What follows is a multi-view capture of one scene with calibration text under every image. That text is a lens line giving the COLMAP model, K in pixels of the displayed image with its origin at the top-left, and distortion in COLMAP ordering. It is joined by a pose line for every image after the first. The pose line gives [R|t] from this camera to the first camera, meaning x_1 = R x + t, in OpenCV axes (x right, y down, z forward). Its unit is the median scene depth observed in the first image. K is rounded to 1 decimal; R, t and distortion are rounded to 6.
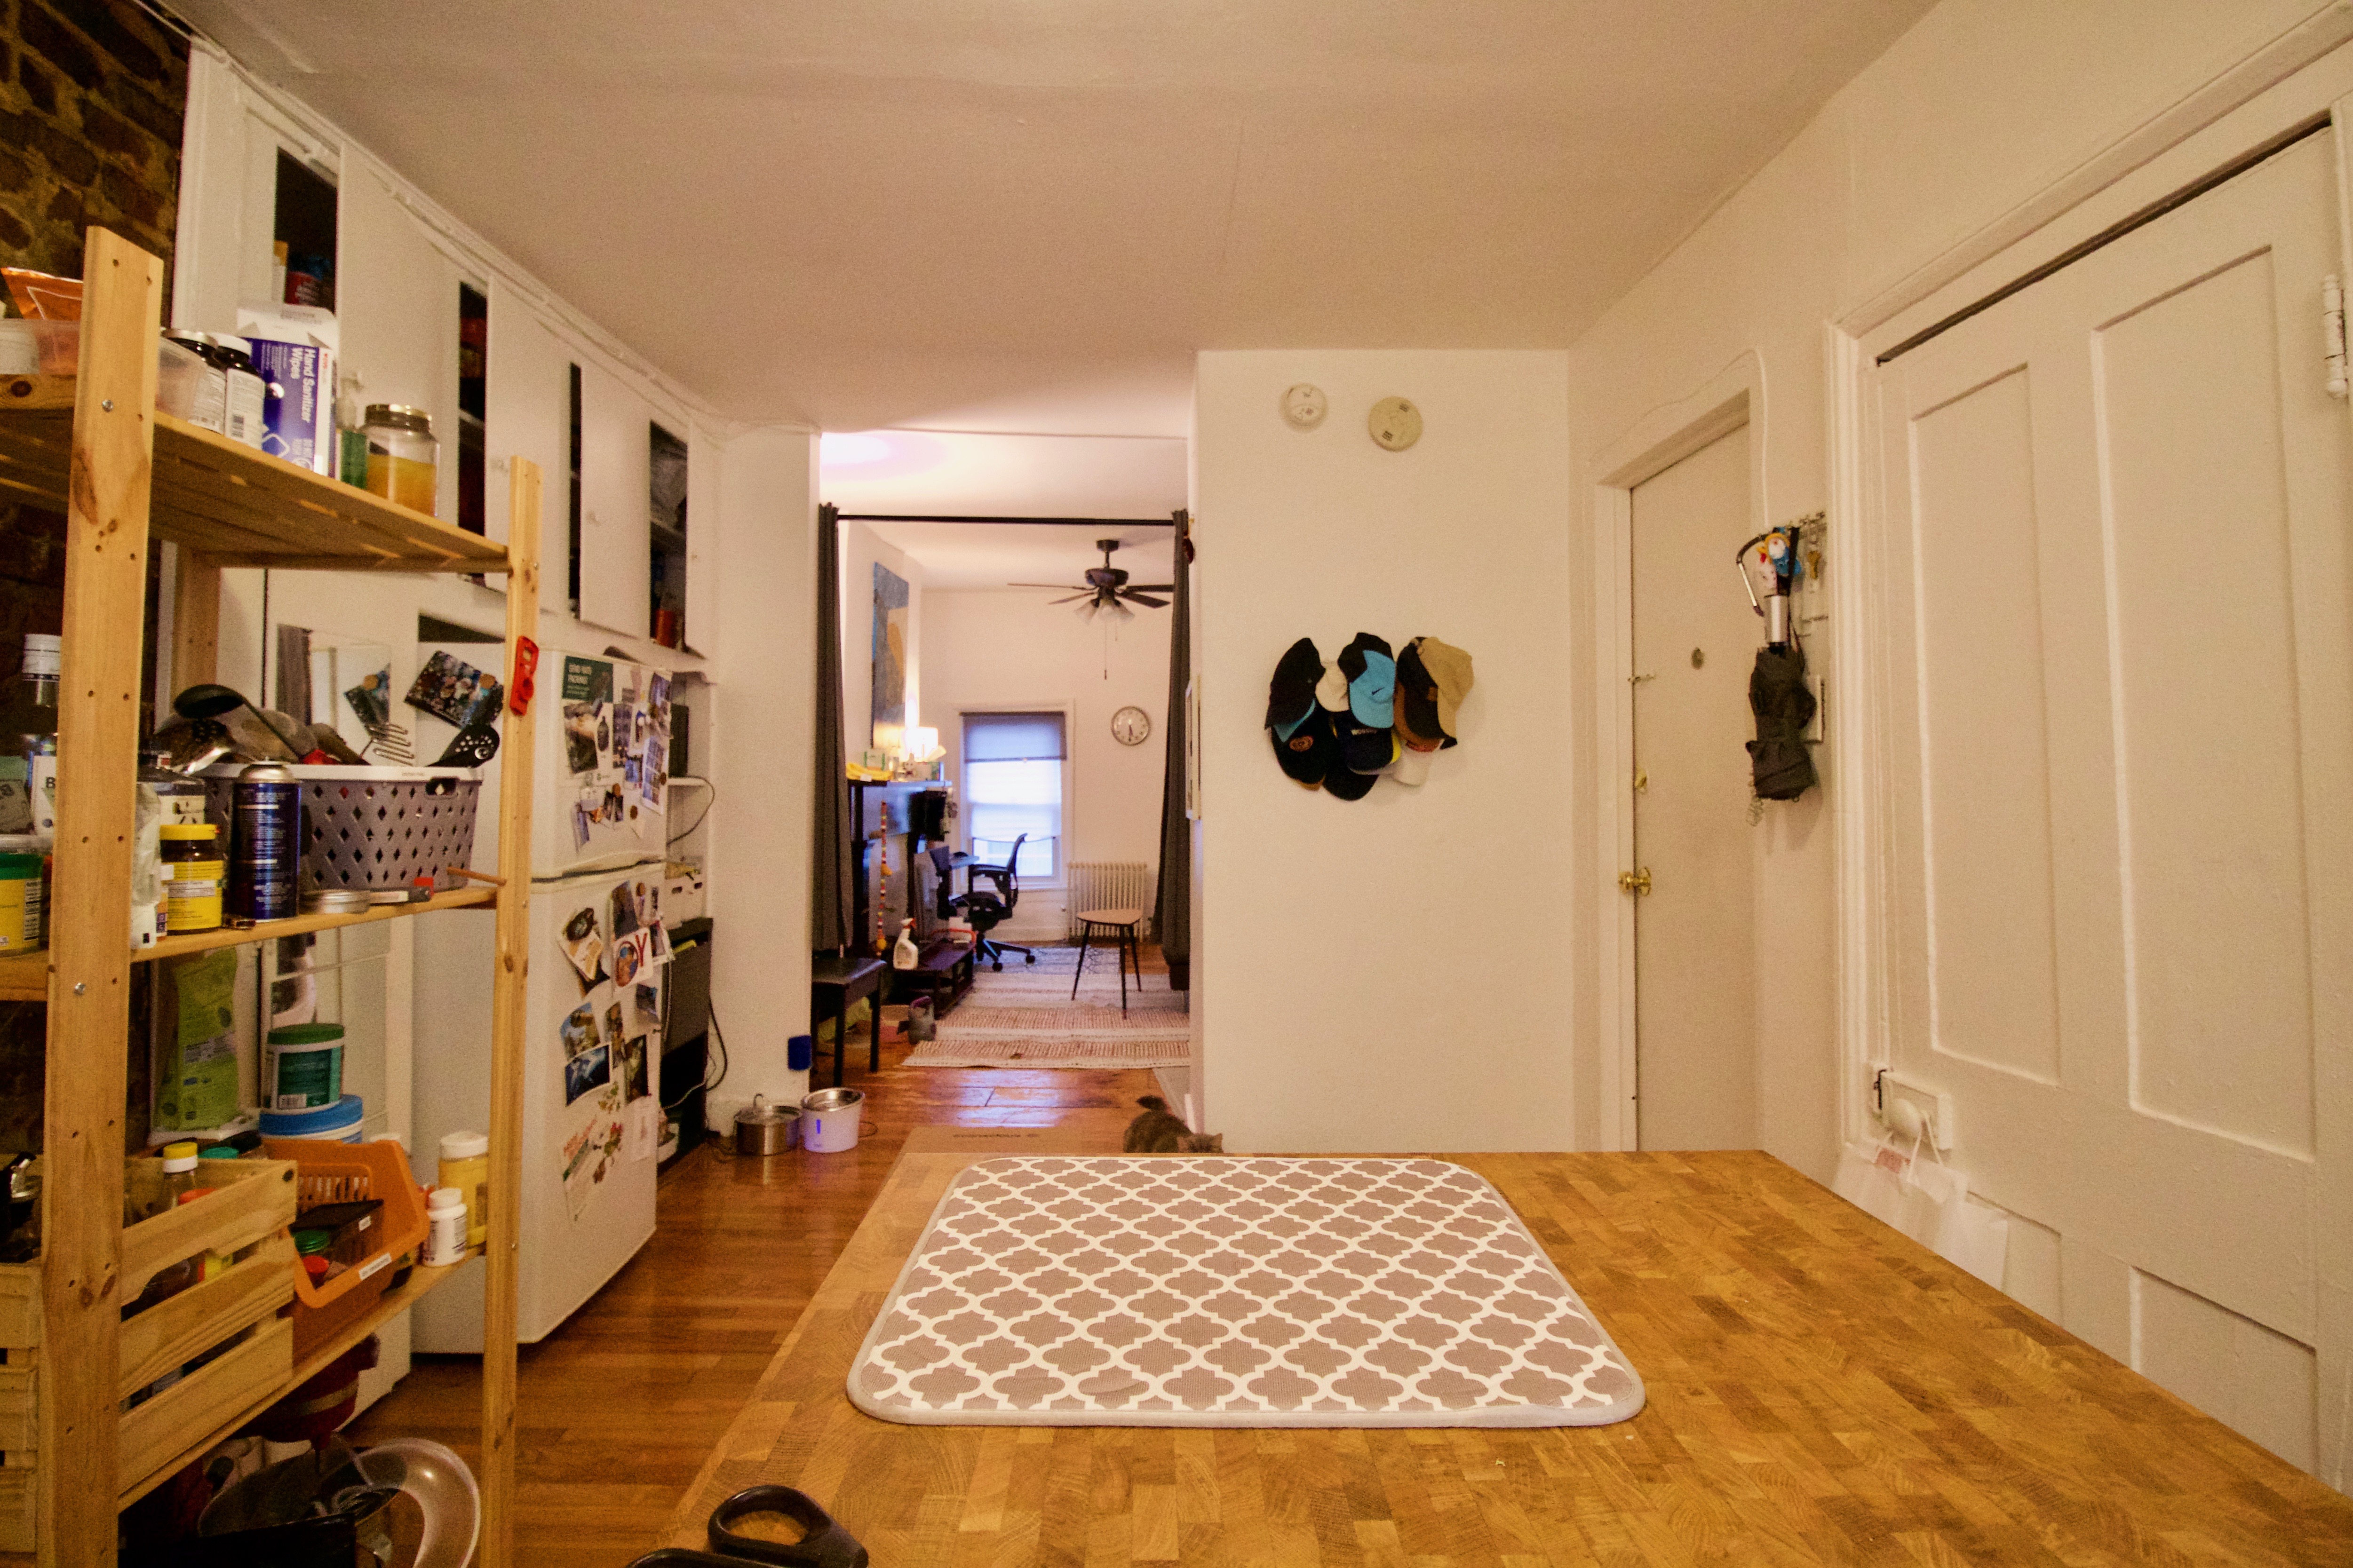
lens RADIAL K [[1128.6, 0, 1170.7], [0, 1128.6, 753.8], [0, 0, 1]] dist [-0.012170, -0.004869]
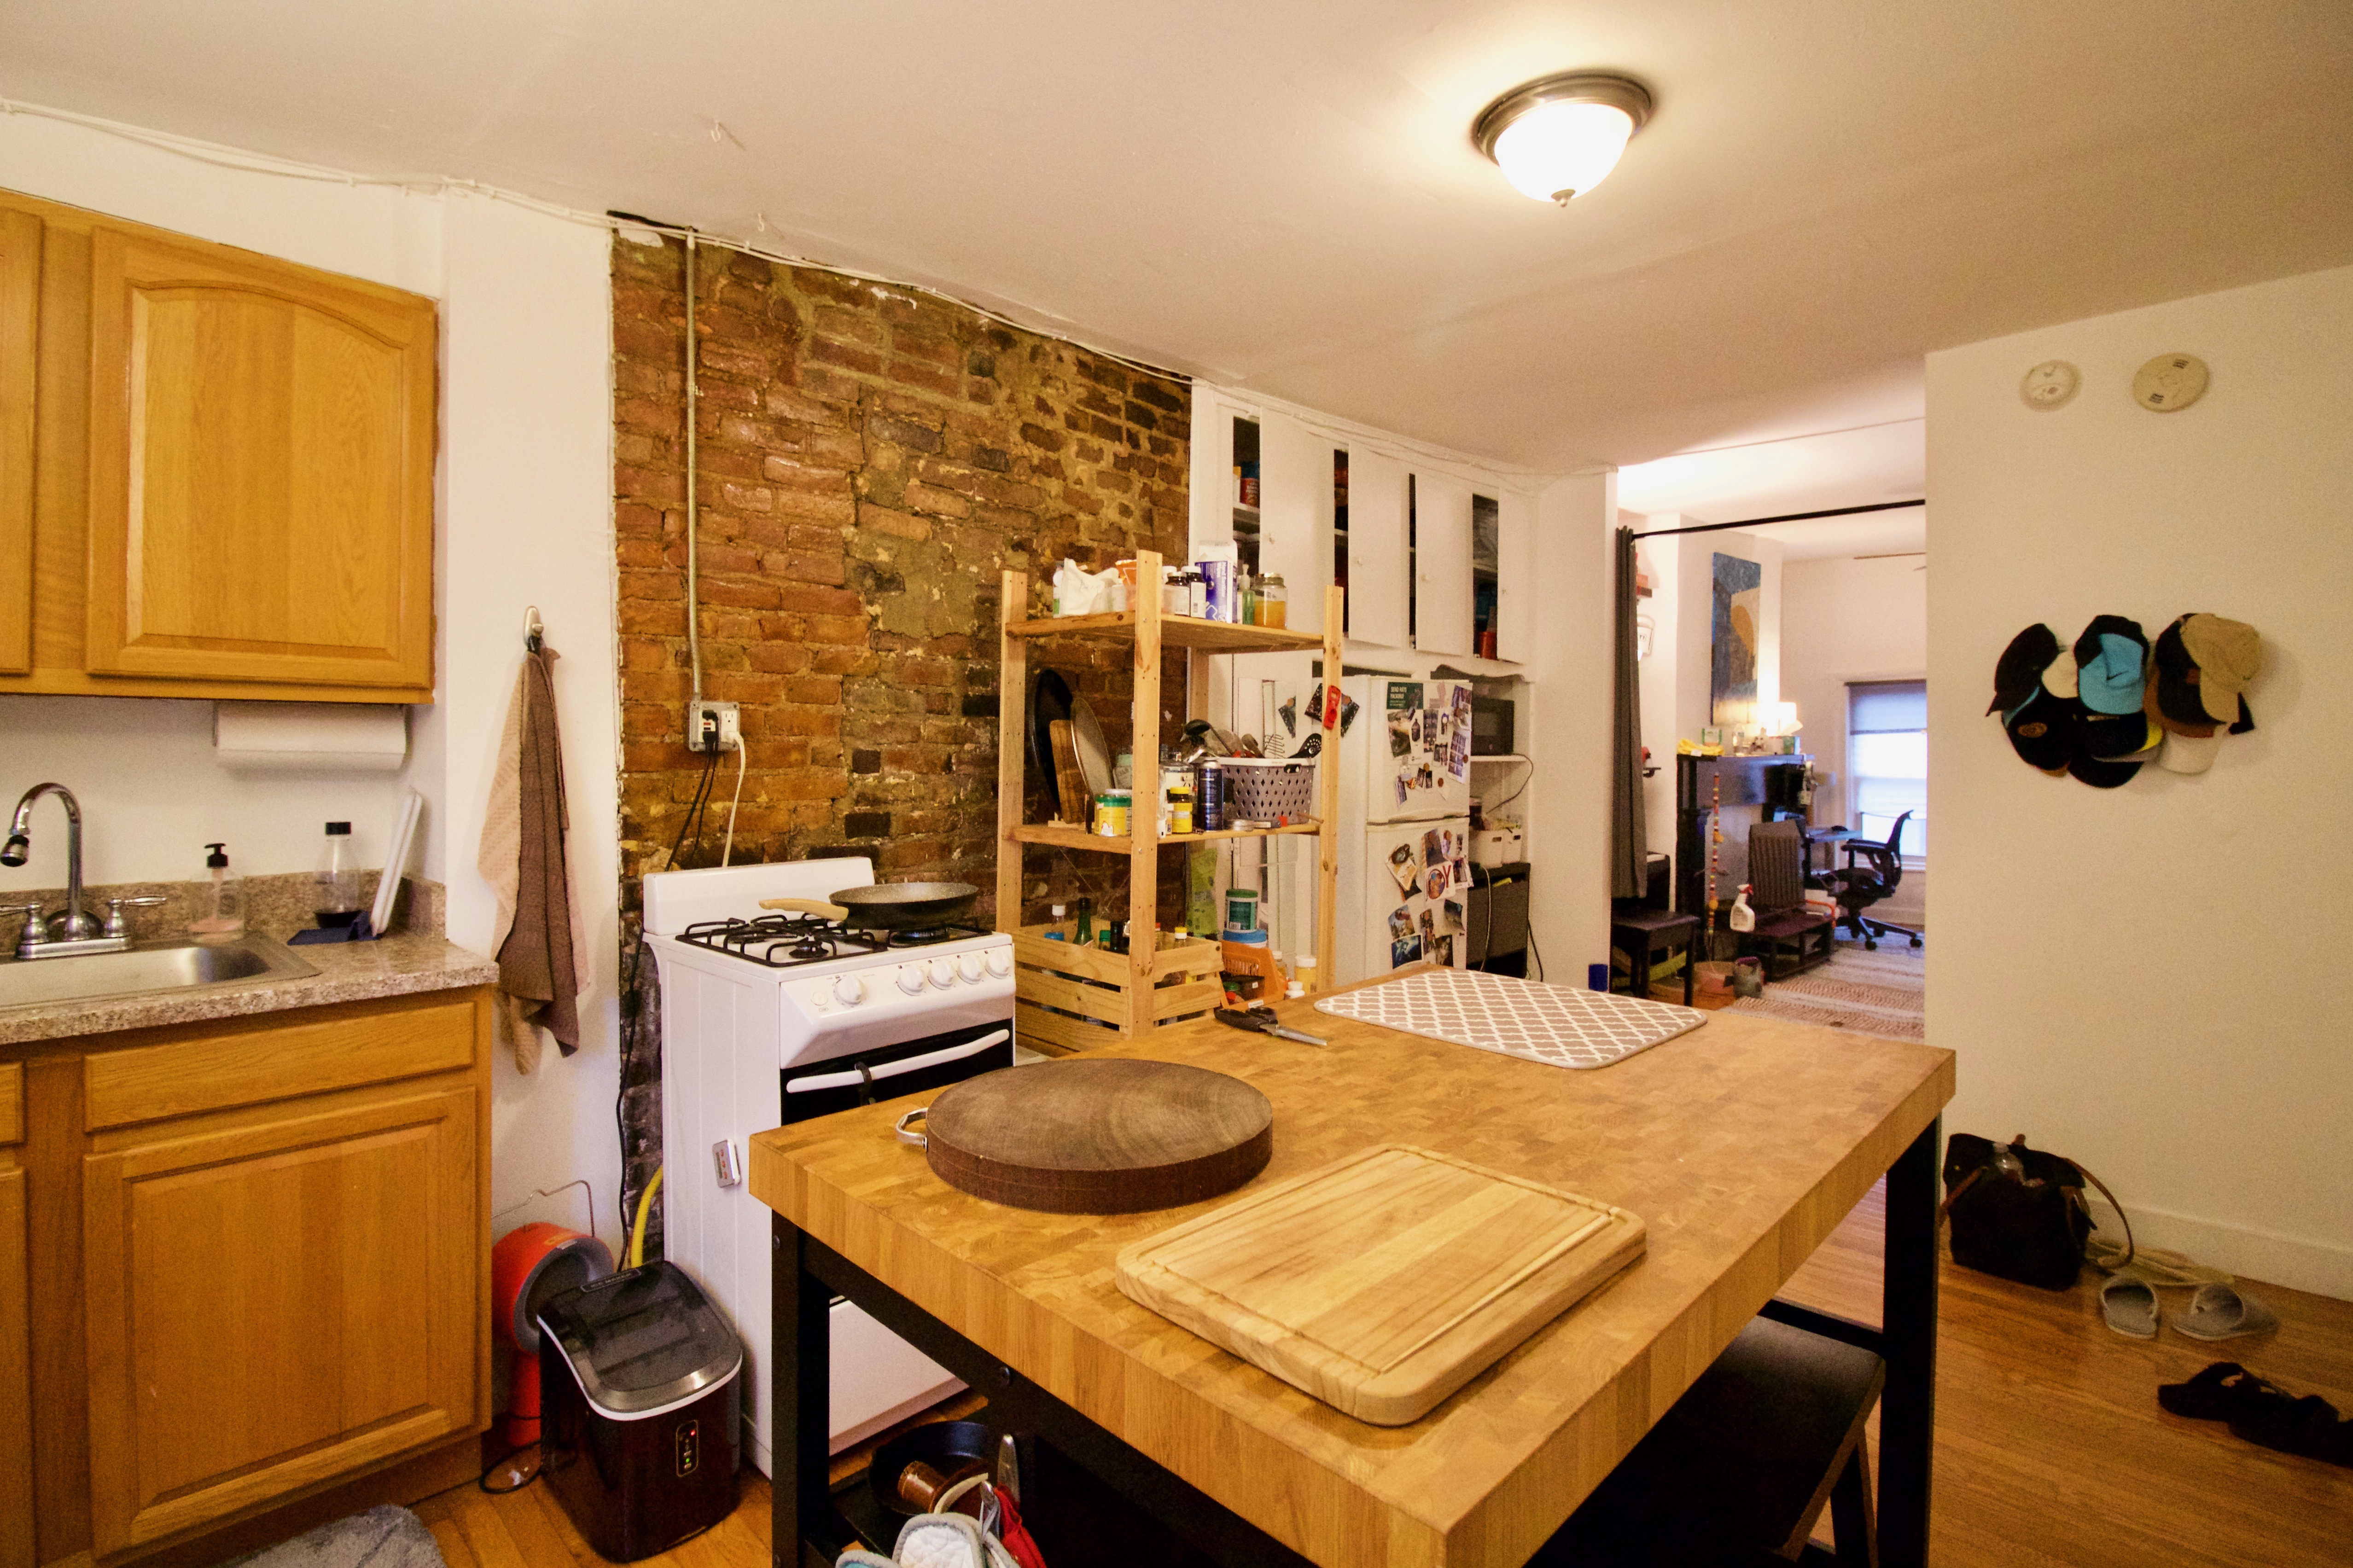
lens RADIAL K [[1097.0, 0, 1174.8], [0, 1097.0, 758.2], [0, 0, 1]] dist [-0.002587, -0.008663]
pose [[0.693710, 0.009876, -0.720187, 0.326301], [0.015254, 0.999480, 0.028399, -0.026544], [0.720093, -0.030687, 0.693199, -0.253258]]
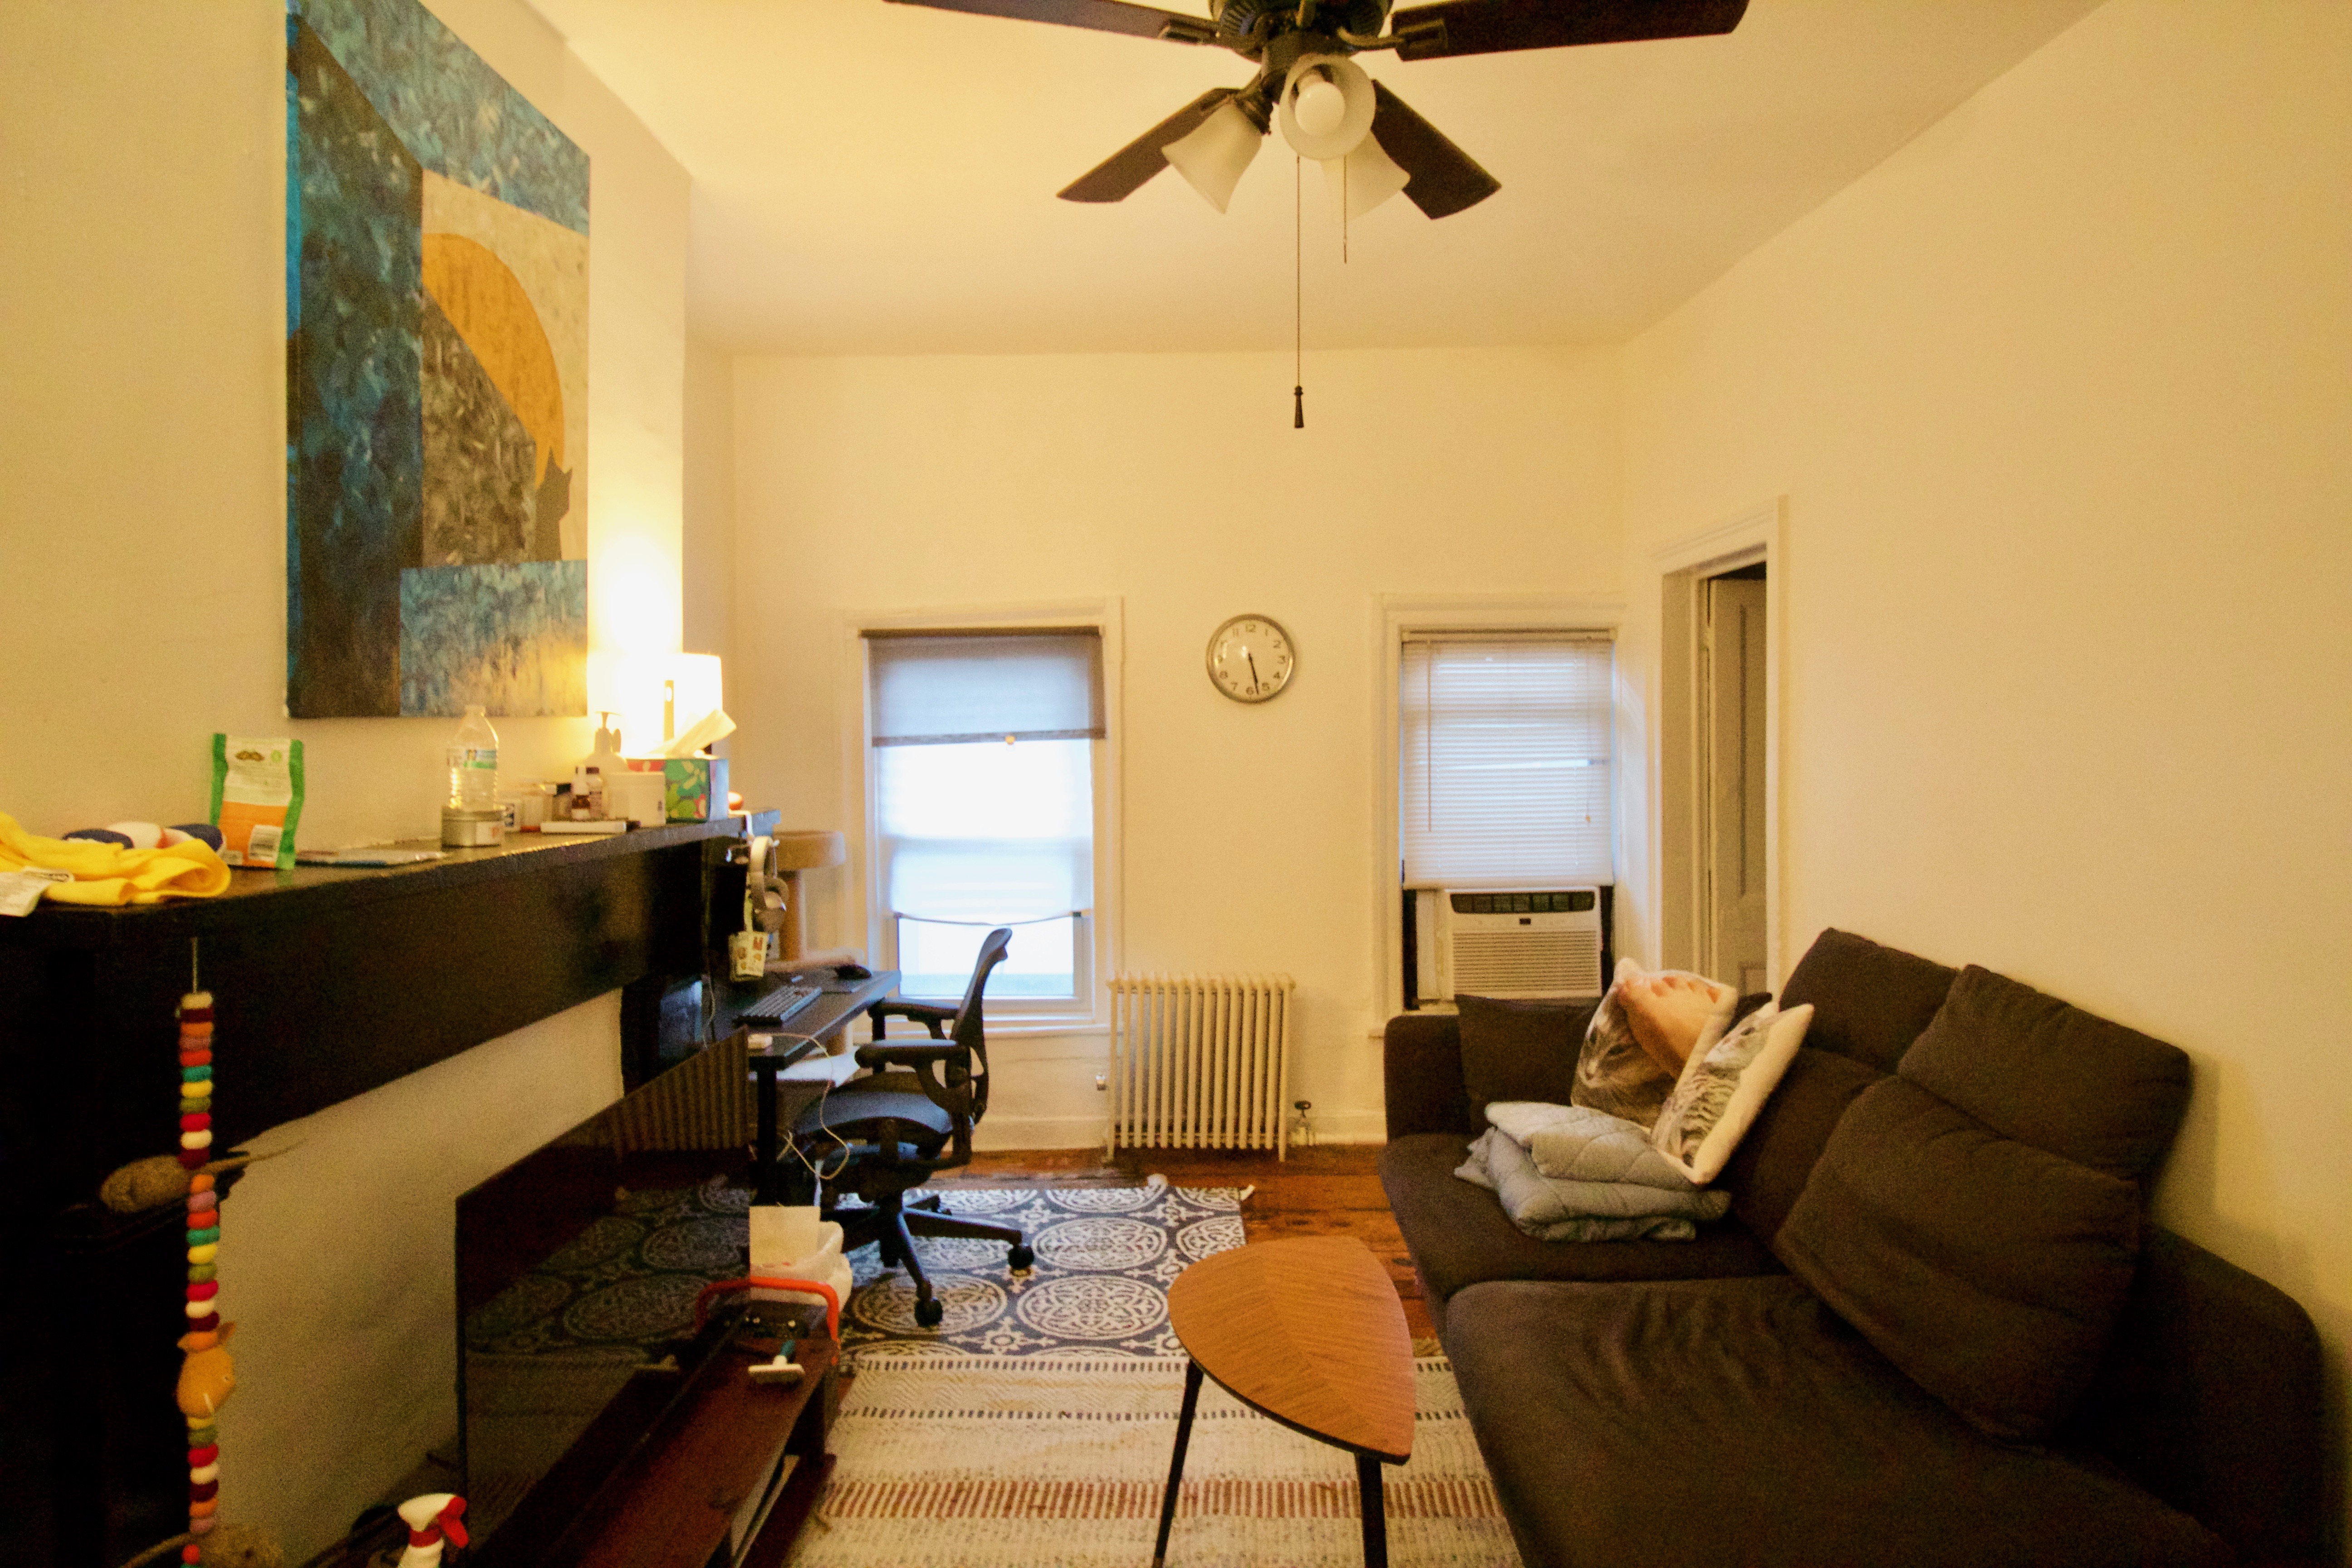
lens RADIAL K [[1288.4, 0, 1168.3], [0, 1288.4, 752.1], [0, 0, 1]] dist [0.009252, -0.014434]
pose [[0.999644, -0.003758, -0.026397, -0.192142], [0.004534, 0.999558, 0.029378, -0.012434], [0.026275, -0.029487, 0.999220, 1.765068]]
